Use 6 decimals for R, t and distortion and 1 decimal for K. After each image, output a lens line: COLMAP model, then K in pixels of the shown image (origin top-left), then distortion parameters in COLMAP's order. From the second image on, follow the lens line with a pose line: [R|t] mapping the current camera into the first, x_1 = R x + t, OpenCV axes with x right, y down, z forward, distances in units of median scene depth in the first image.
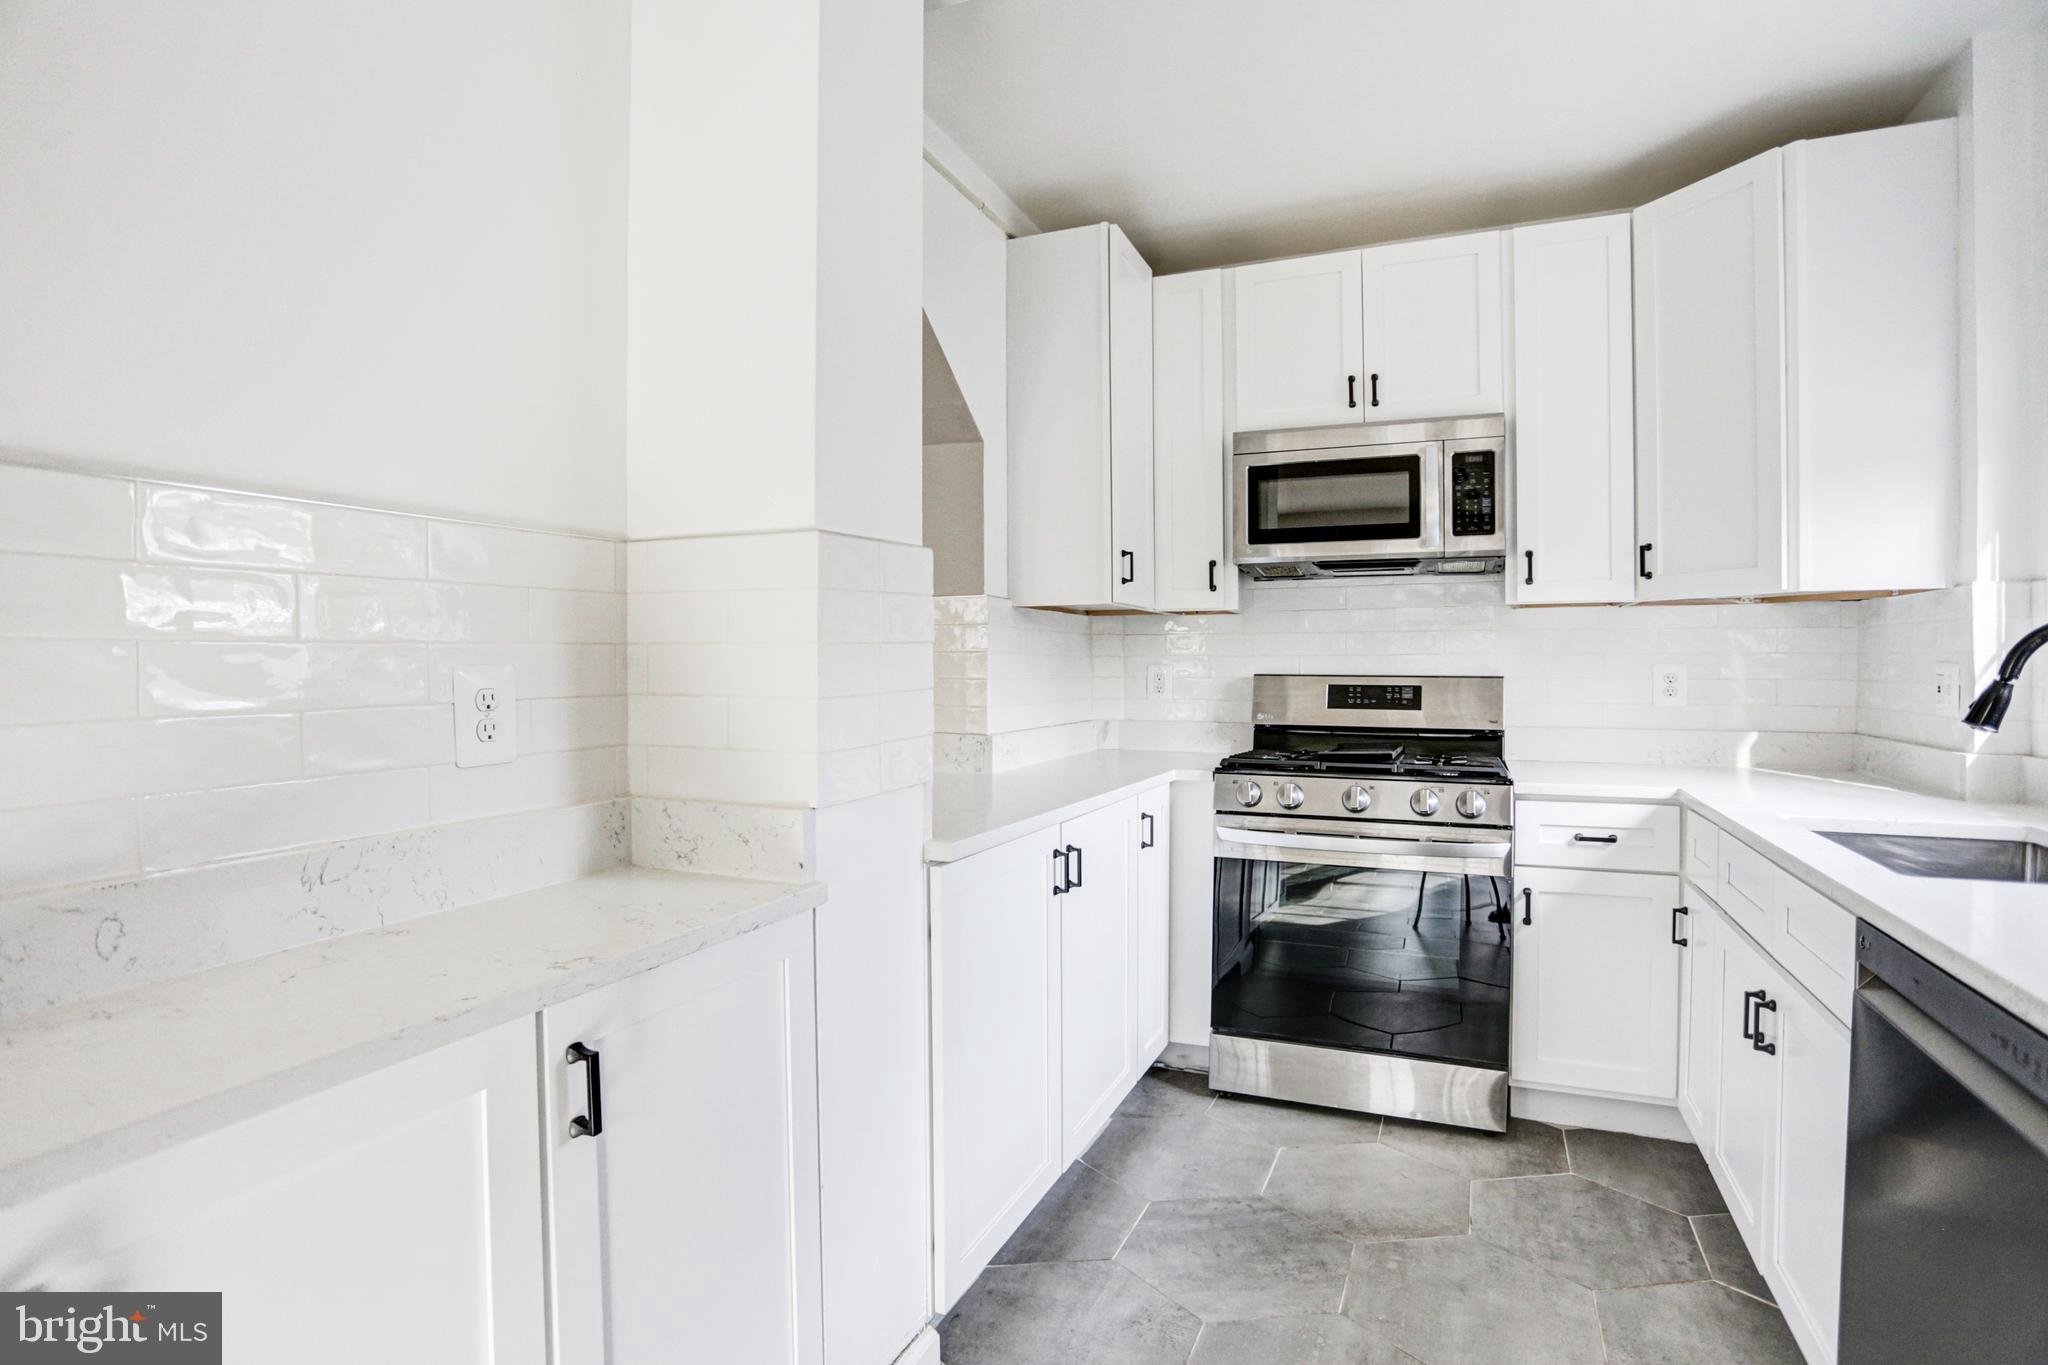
lens RADIAL K [[1045.1, 0, 1024.0], [0, 1045.1, 682.5], [0, 0, 1]] dist [-0.069010, 0.033752]
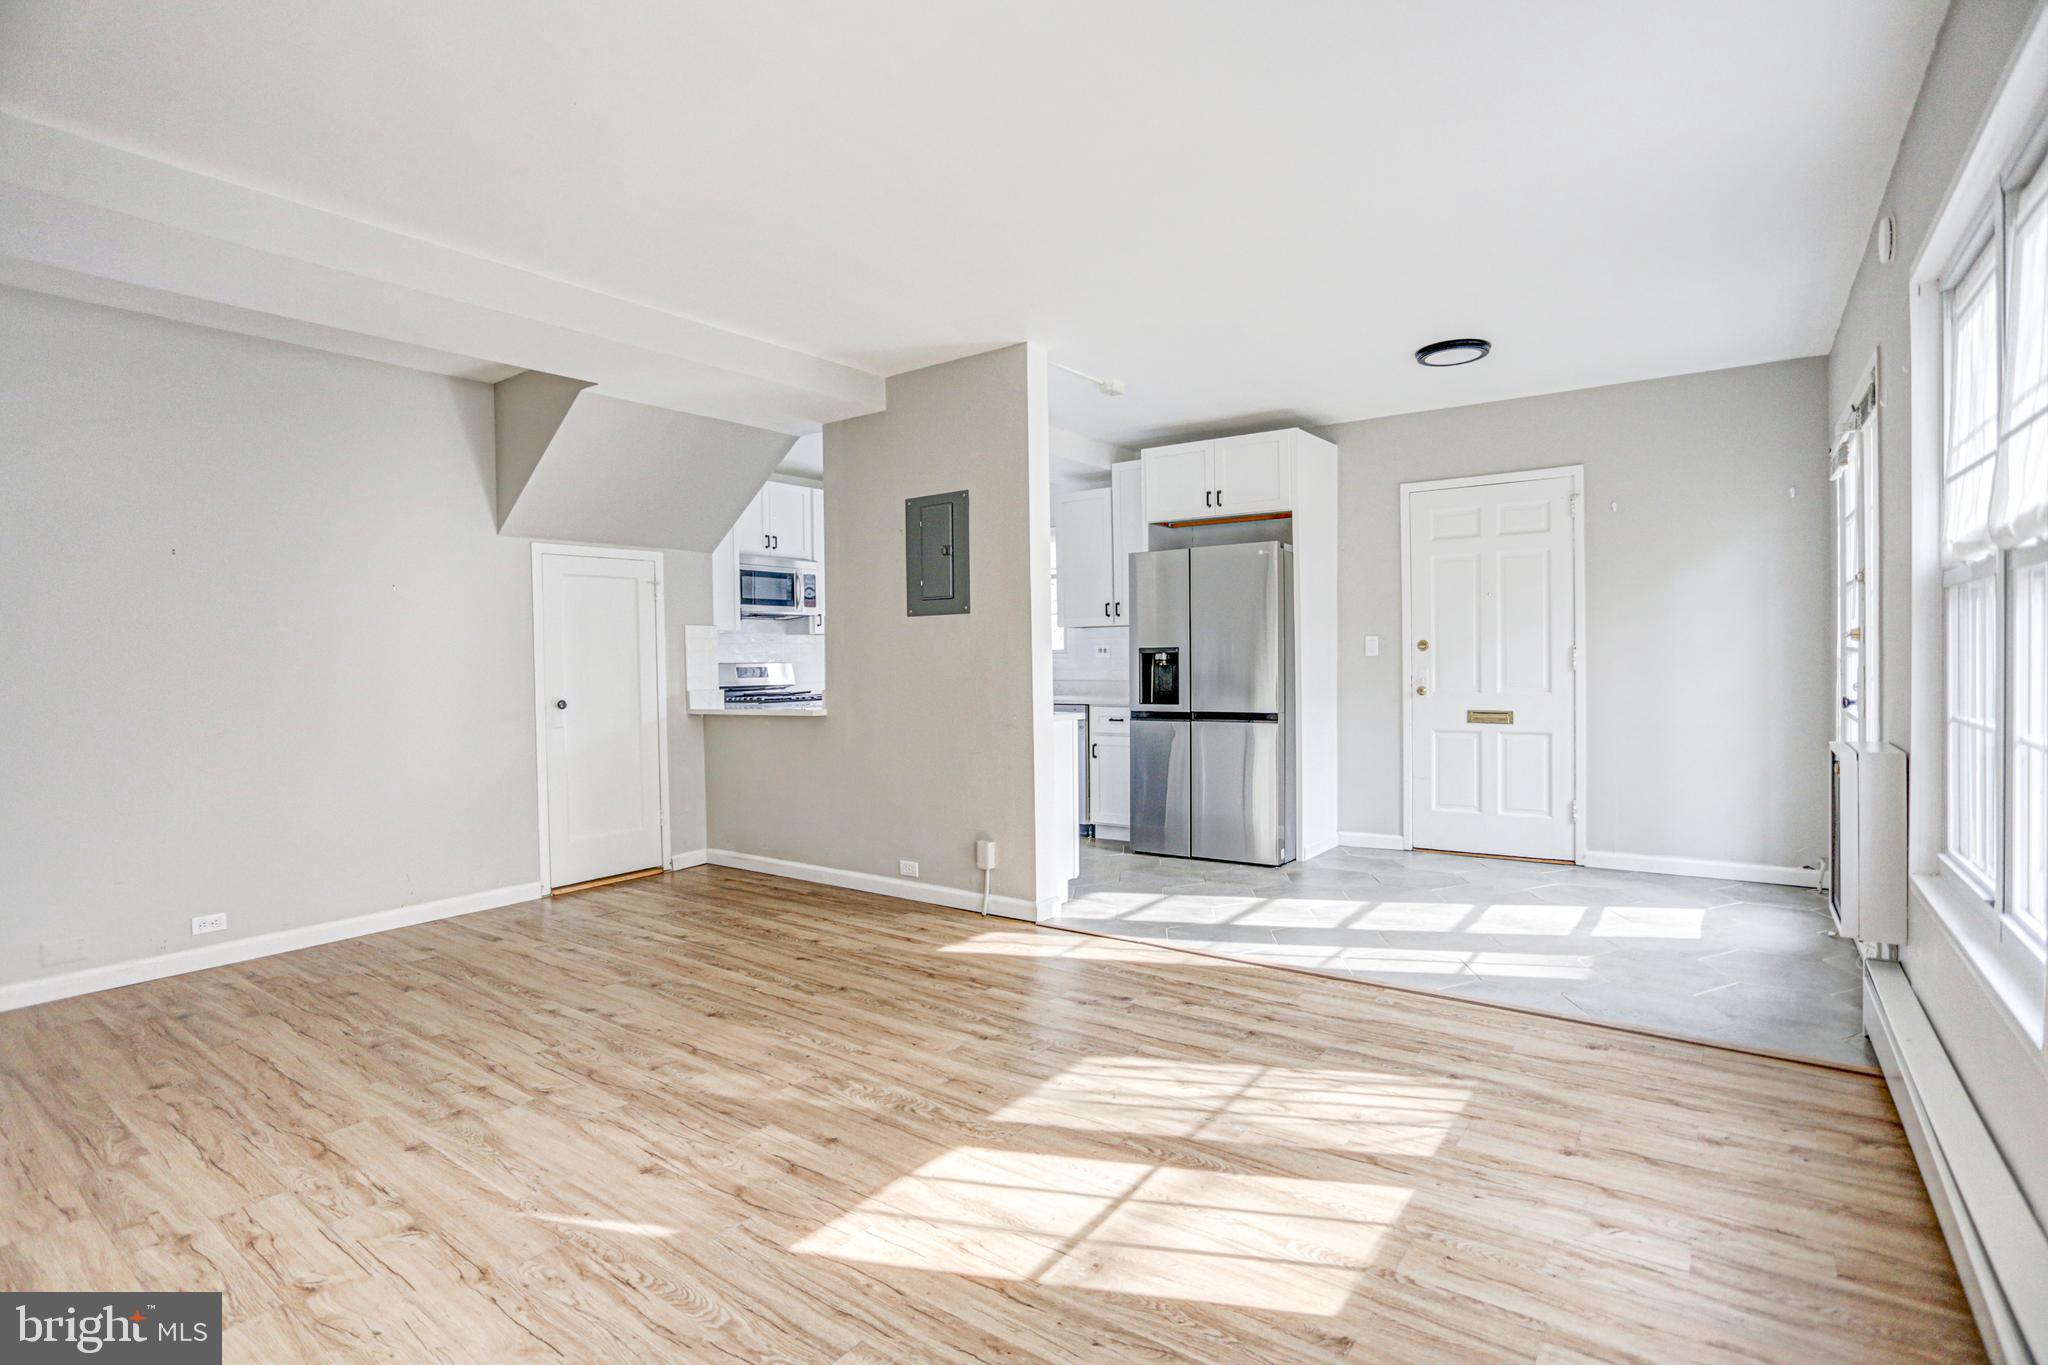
lens RADIAL K [[1005.7, 0, 1024.0], [0, 1005.7, 673.1], [0, 0, 1]] dist [-0.069307, 0.035682]
pose [[0.243812, -0.016502, 0.969682, -1.887161], [0.032308, 0.999438, 0.008885, 0.018961], [-0.969284, 0.029162, 0.244208, -0.133188]]
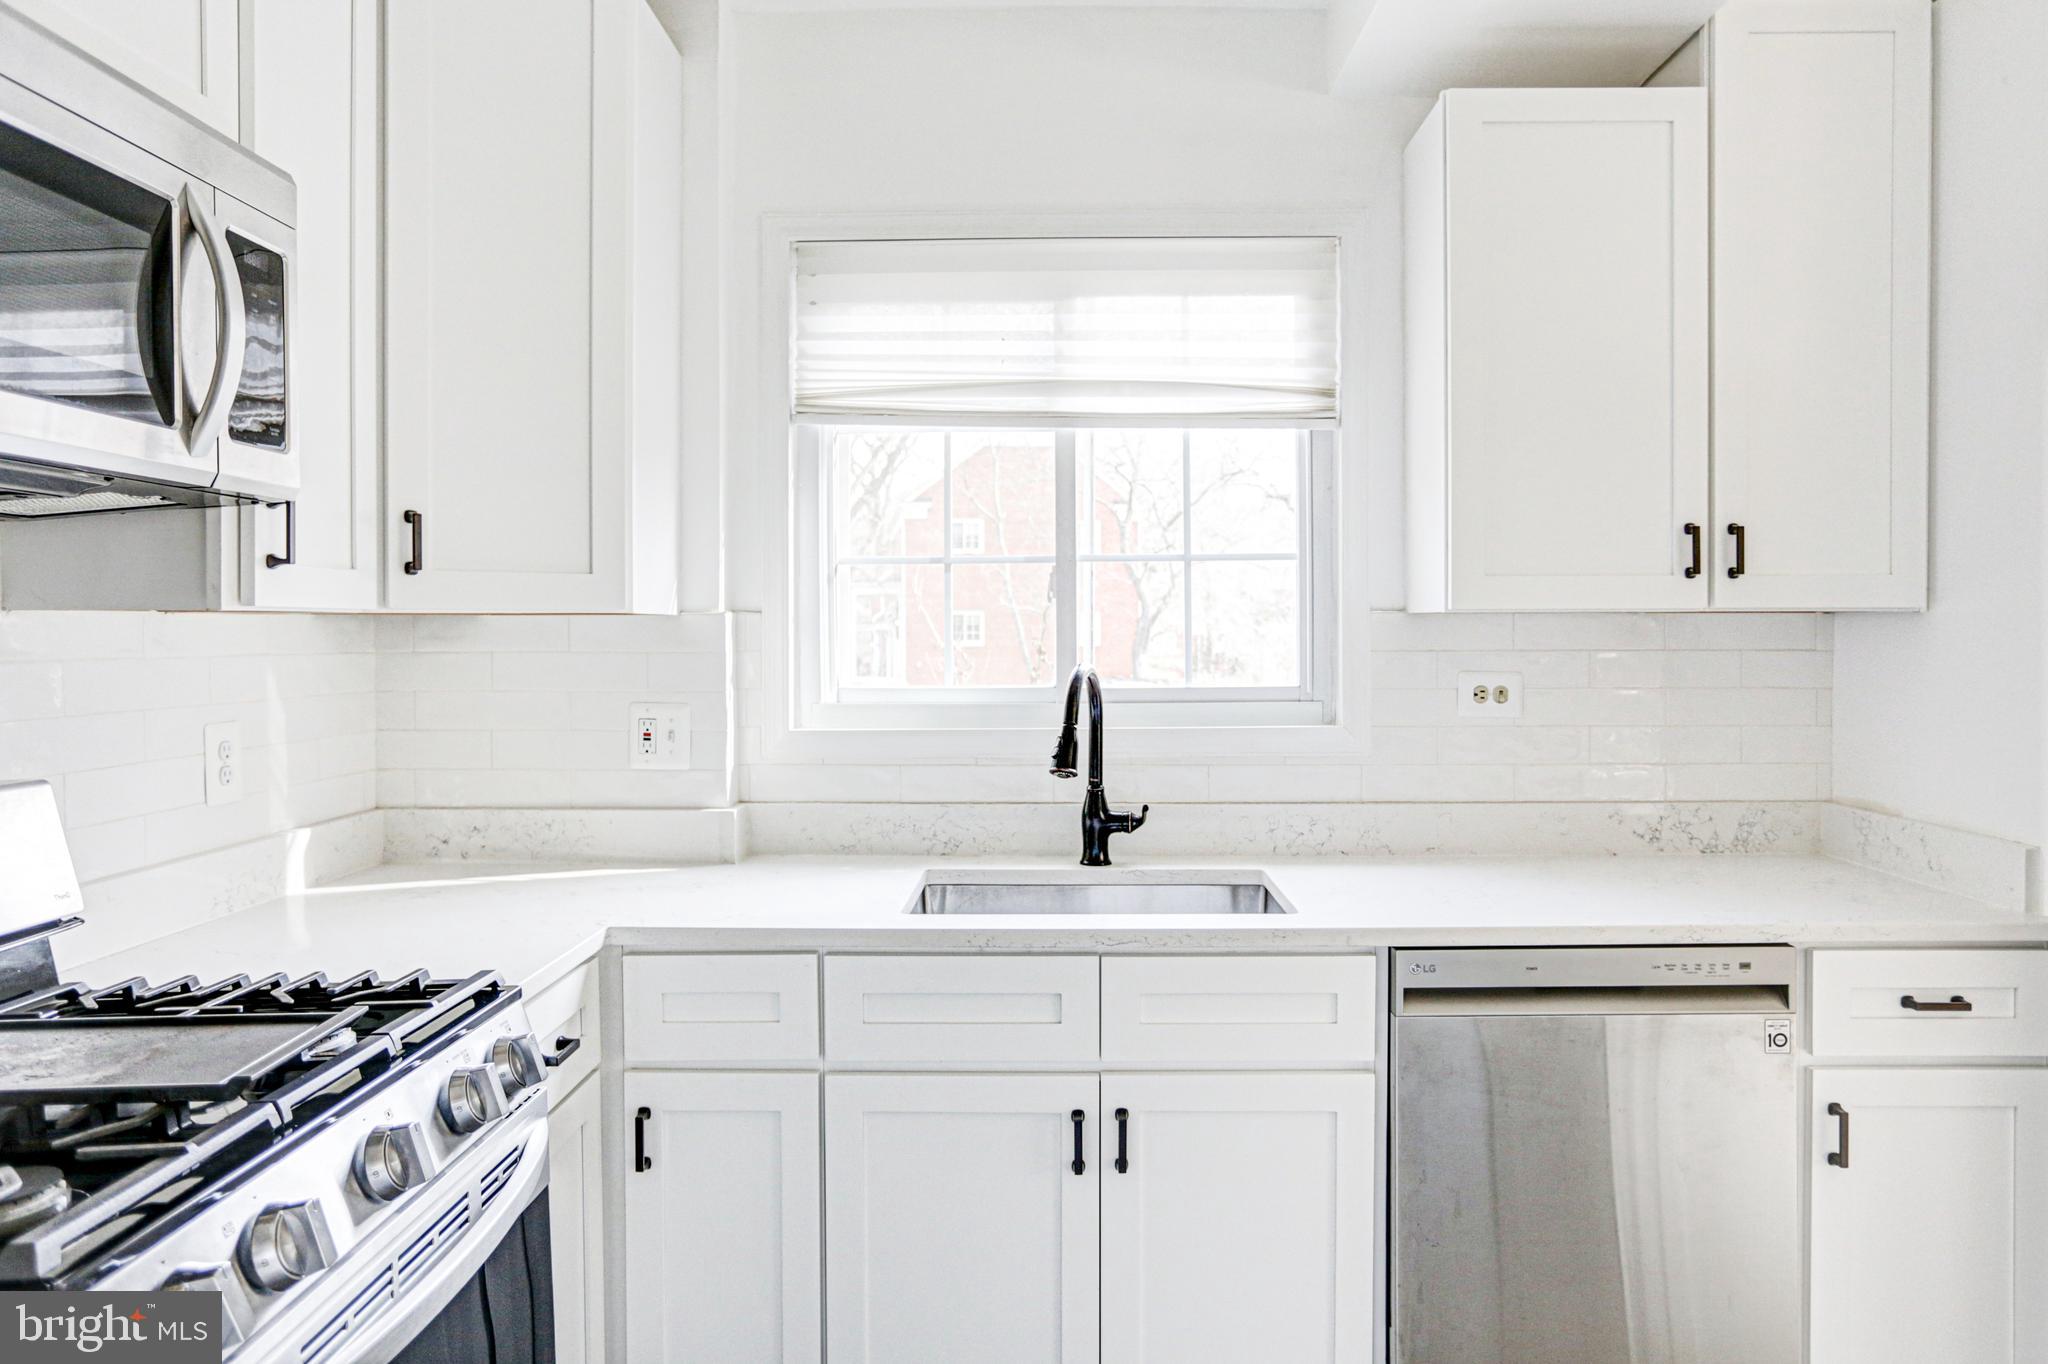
lens RADIAL K [[1366.3, 0, 1083.0], [0, 1366.3, 627.8], [0, 0, 1]] dist [-0.003003, -0.002702]
pose [[-0.384879, 0.004677, 0.922955, -0.191358], [0.021229, 0.999767, 0.003786, -0.065960], [-0.922723, 0.021051, -0.384888, 0.924274]]
